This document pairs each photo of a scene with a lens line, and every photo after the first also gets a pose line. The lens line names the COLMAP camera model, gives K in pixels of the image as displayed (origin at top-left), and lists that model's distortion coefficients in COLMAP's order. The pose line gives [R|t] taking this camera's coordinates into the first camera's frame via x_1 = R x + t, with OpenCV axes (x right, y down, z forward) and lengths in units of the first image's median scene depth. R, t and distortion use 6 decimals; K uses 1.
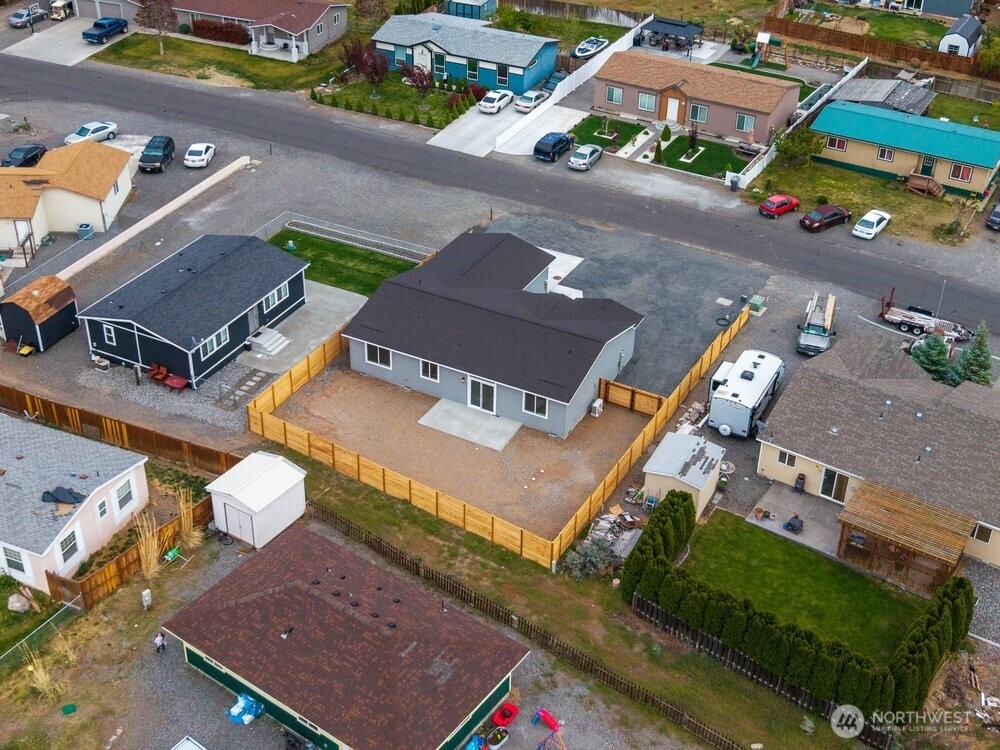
lens RADIAL K [[1235.5, 0, 469.1], [0, 1235.5, 374.6], [0, 0, 1]] dist [0.192719, -0.637504]
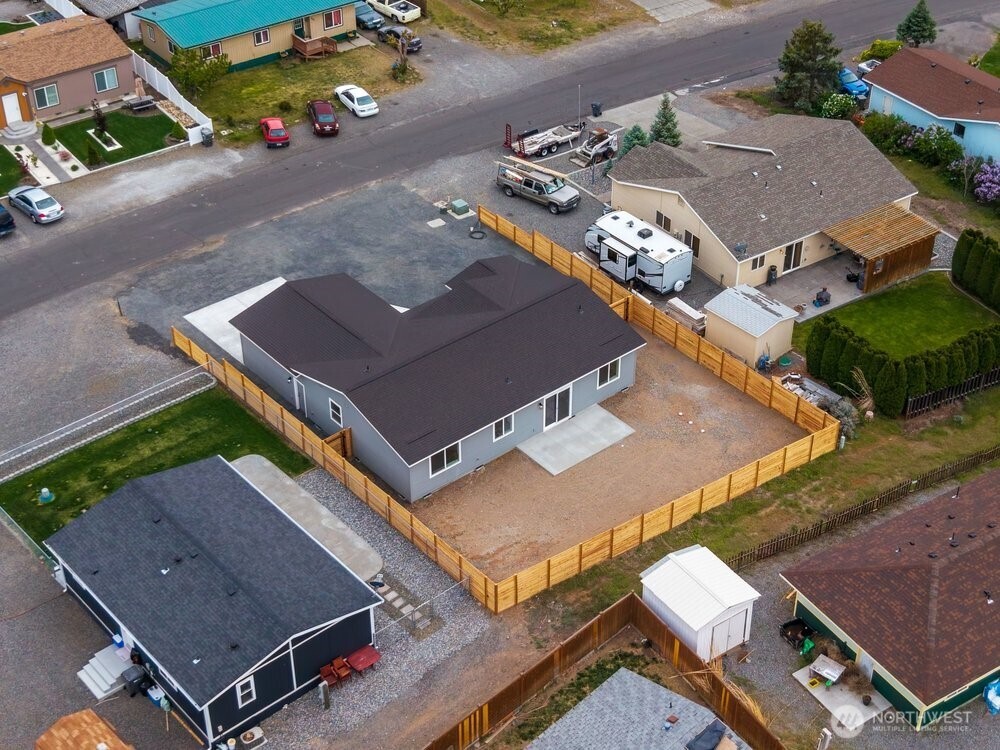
lens RADIAL K [[1514.6, 0, 541.1], [0, 1514.6, 375.5], [0, 0, 1]] dist [0.201093, -0.642528]
pose [[0.344945, -0.561930, 0.751829, -0.618975], [0.511752, 0.784060, 0.351225, -0.301240], [-0.786843, 0.263597, 0.558027, 0.338640]]
